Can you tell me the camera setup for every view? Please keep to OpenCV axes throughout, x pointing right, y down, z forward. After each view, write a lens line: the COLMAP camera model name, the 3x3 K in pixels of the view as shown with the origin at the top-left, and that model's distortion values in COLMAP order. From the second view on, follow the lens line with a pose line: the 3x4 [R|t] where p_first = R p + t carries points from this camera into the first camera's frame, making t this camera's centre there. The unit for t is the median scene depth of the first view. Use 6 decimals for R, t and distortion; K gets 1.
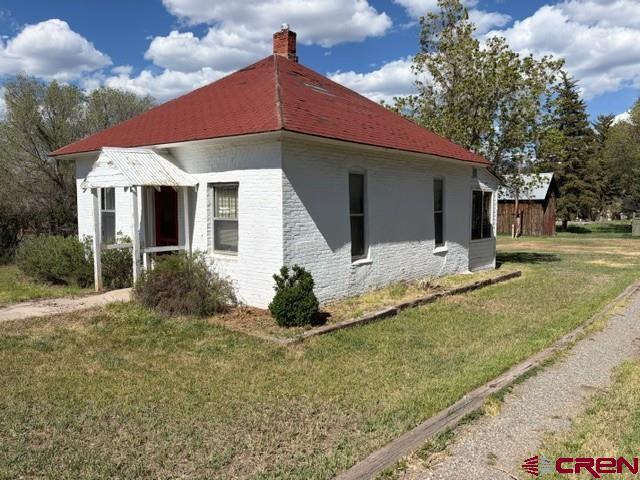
lens RADIAL K [[480.3, 0, 320.0], [0, 480.3, 240.0], [0, 0, 1]] dist [0.035529, -0.003306]
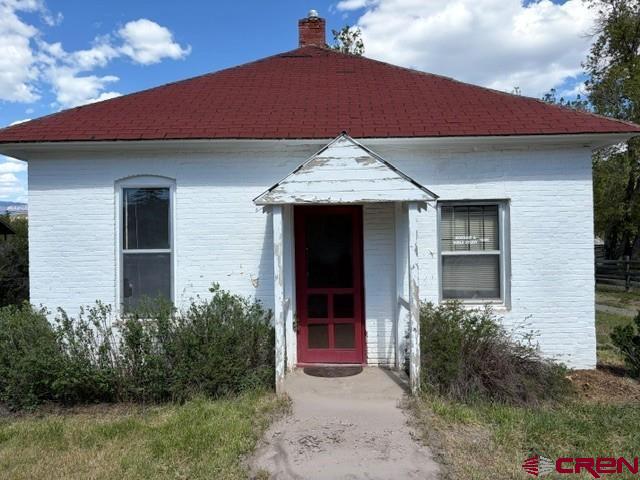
lens RADIAL K [[466.6, 0, 309.9], [0, 466.6, 237.7], [0, 0, 1]] dist [0.002137, -0.001566]
pose [[0.795686, -0.014005, 0.605547, -0.740581], [0.065744, 0.995823, -0.063355, -0.035511], [-0.602131, 0.090222, 0.793283, 0.573209]]
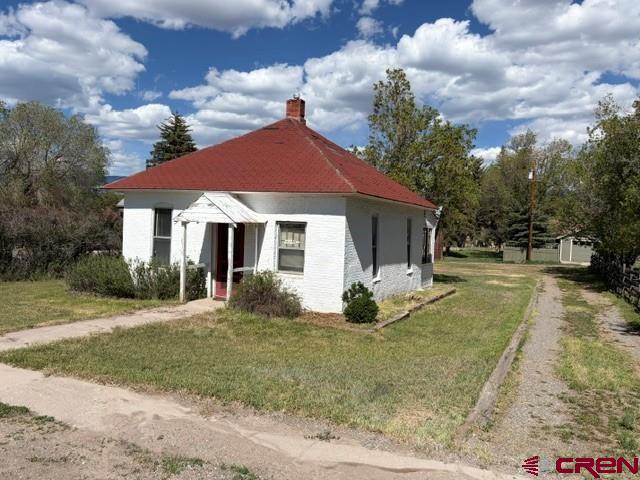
lens RADIAL K [[486.6, 0, 320.0], [0, 486.6, 240.0], [0, 0, 1]] dist [0.063748, -0.002917]
pose [[0.969442, 0.025559, 0.243984, -0.430103], [-0.015689, 0.998981, -0.042315, -0.009371], [-0.244817, 0.037194, 0.968856, -0.342840]]
